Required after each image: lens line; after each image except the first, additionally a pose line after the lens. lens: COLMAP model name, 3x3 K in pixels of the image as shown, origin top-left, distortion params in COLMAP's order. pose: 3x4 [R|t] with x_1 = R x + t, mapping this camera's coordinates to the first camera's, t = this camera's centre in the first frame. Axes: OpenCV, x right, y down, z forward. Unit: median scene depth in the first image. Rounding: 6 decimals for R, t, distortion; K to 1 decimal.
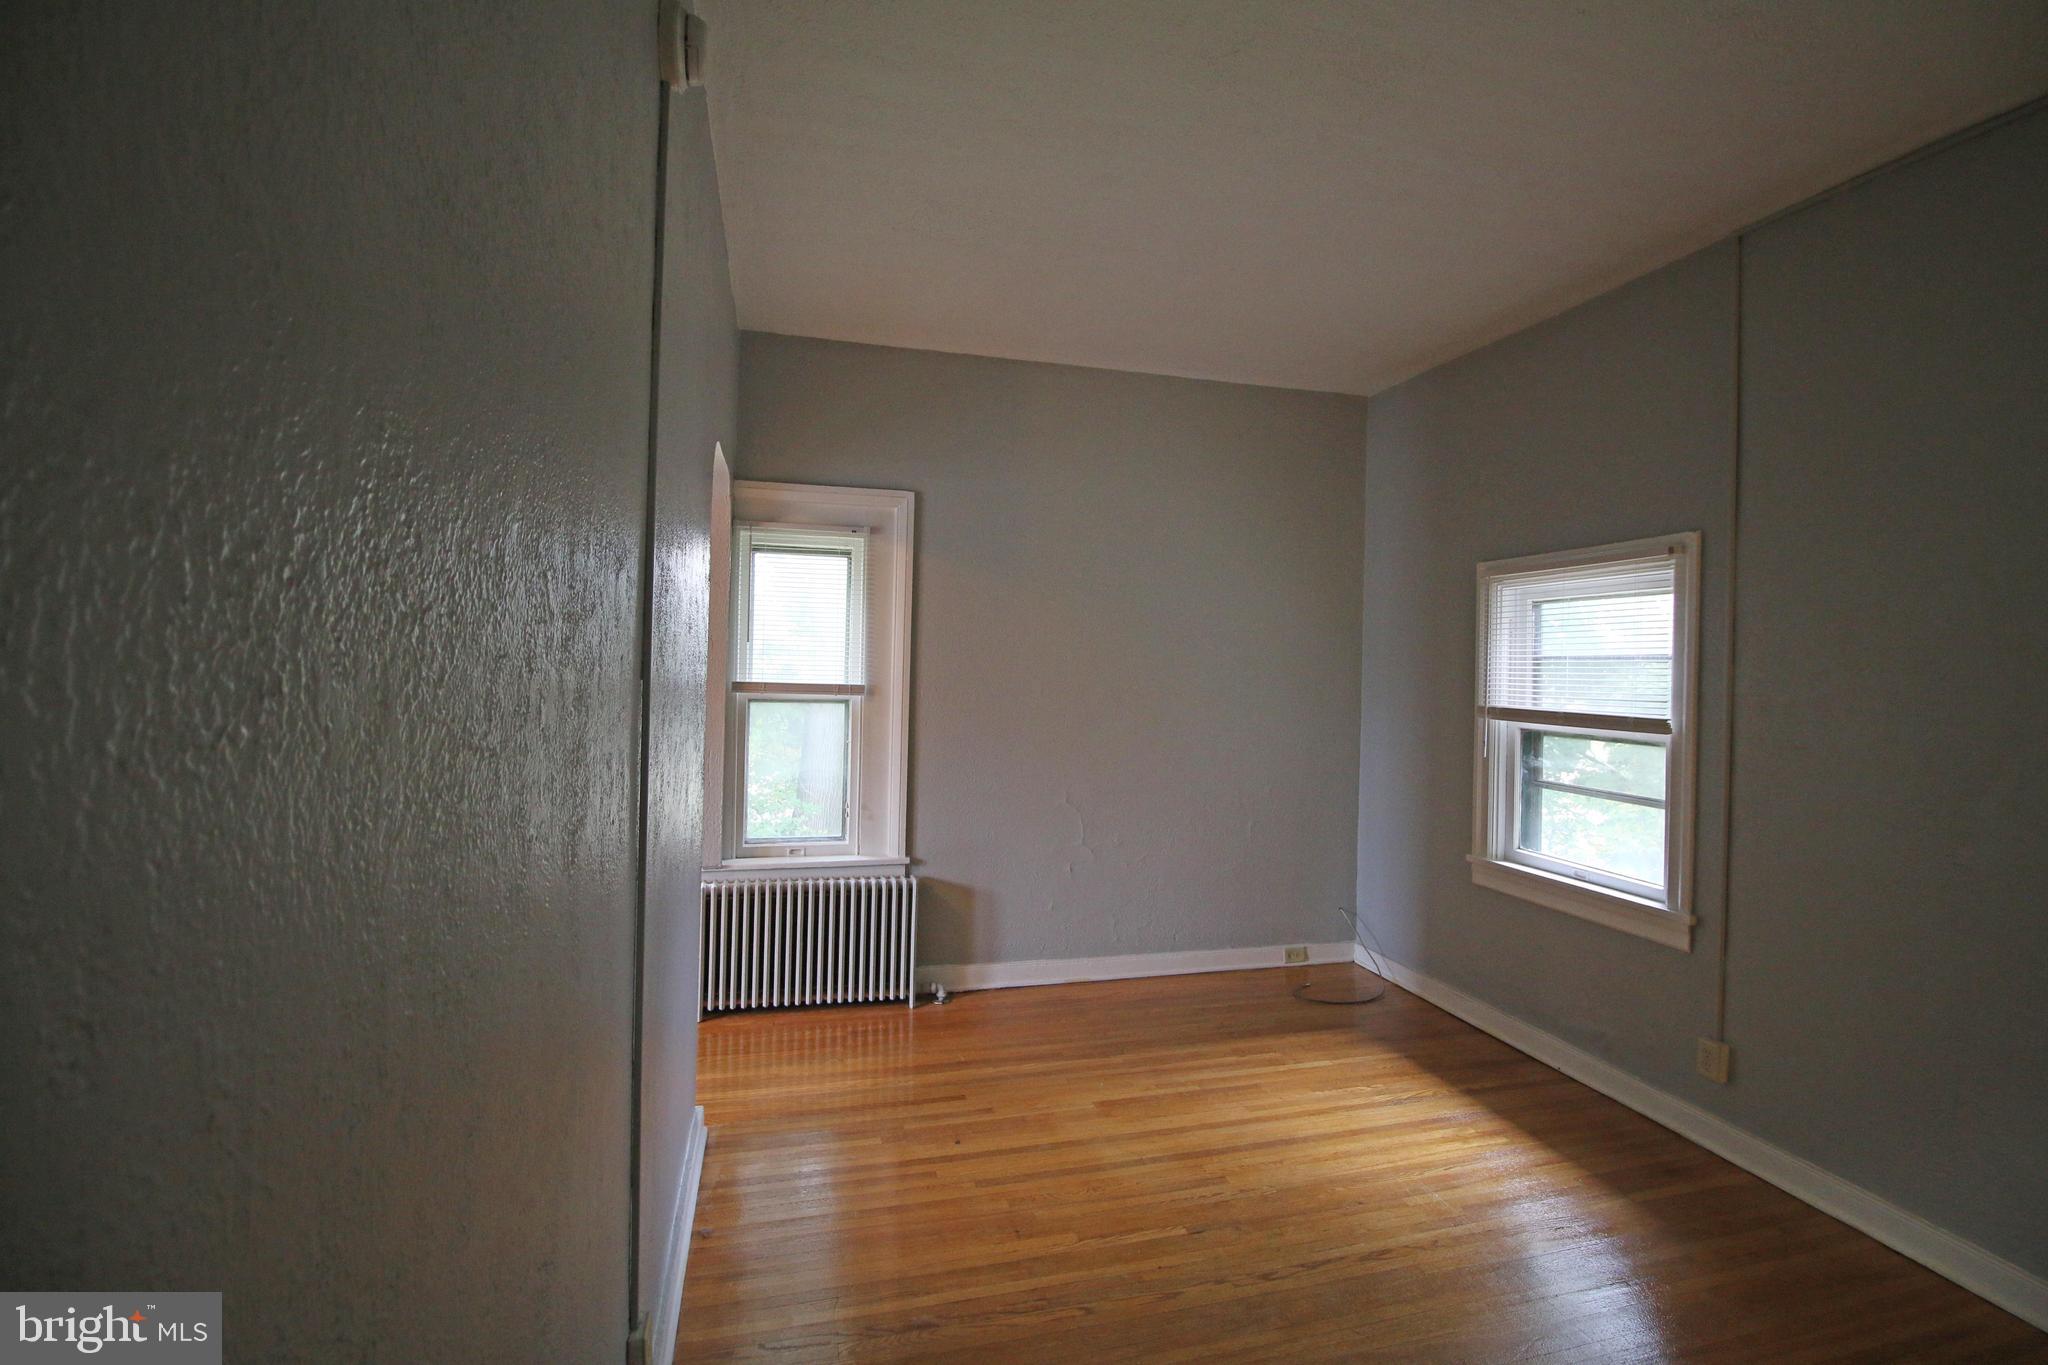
lens RADIAL K [[940.0, 0, 1029.4], [0, 940.0, 658.9], [0, 0, 1]] dist [0.001707, -0.000202]
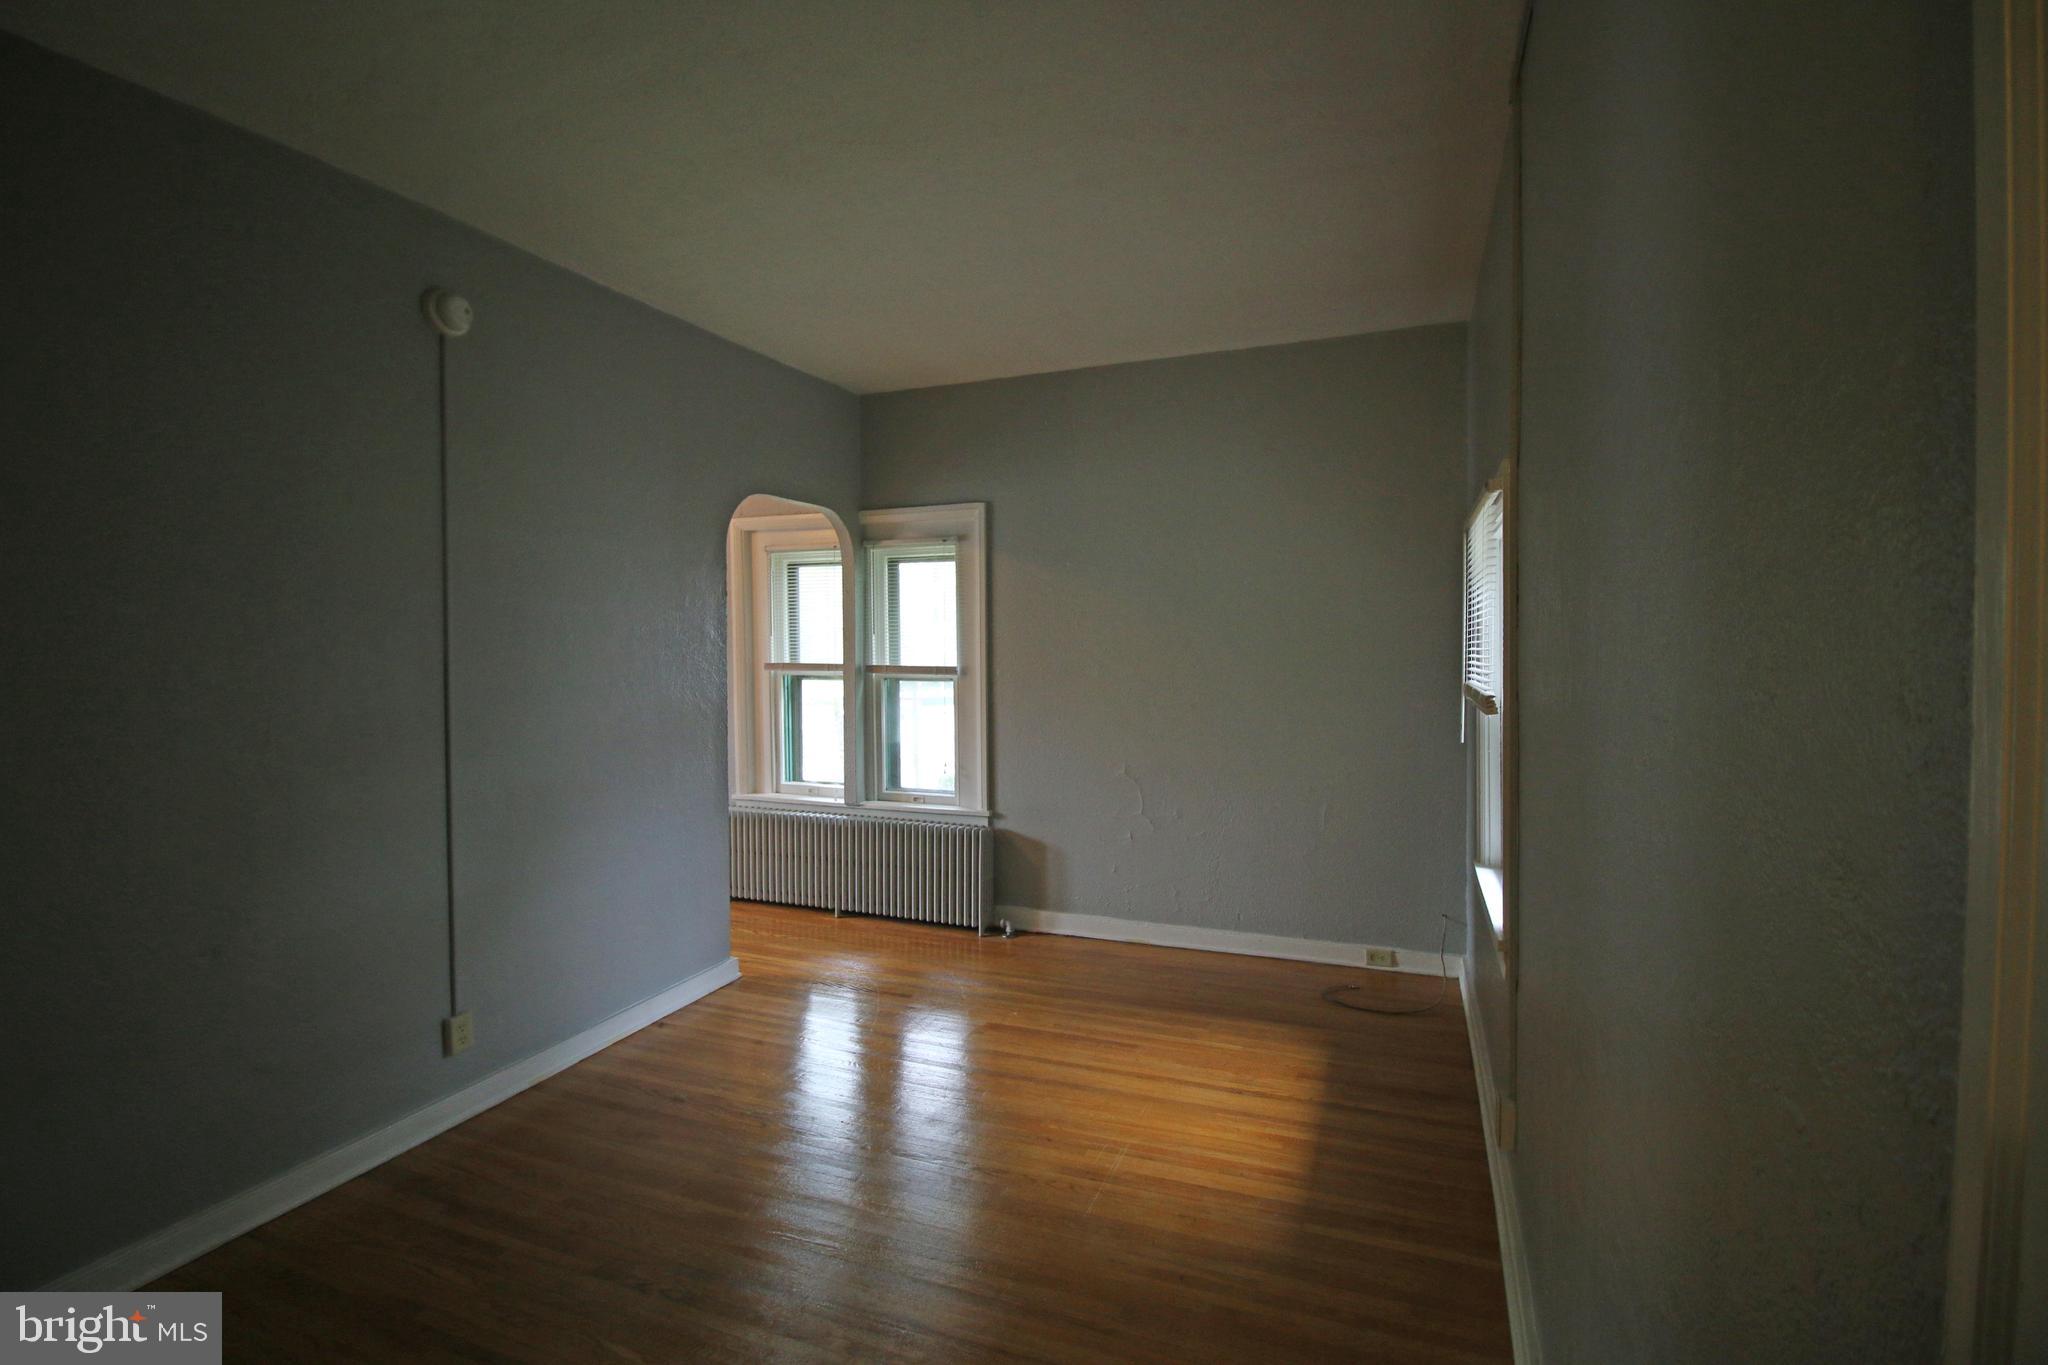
lens RADIAL K [[940.0, 0, 1029.4], [0, 940.0, 658.9], [0, 0, 1]] dist [0.001707, -0.000202]
pose [[0.797361, -0.018516, -0.603219, 0.635892], [0.027034, 0.999622, 0.005051, 0.015099], [0.602897, -0.020335, 0.797560, 0.090302]]
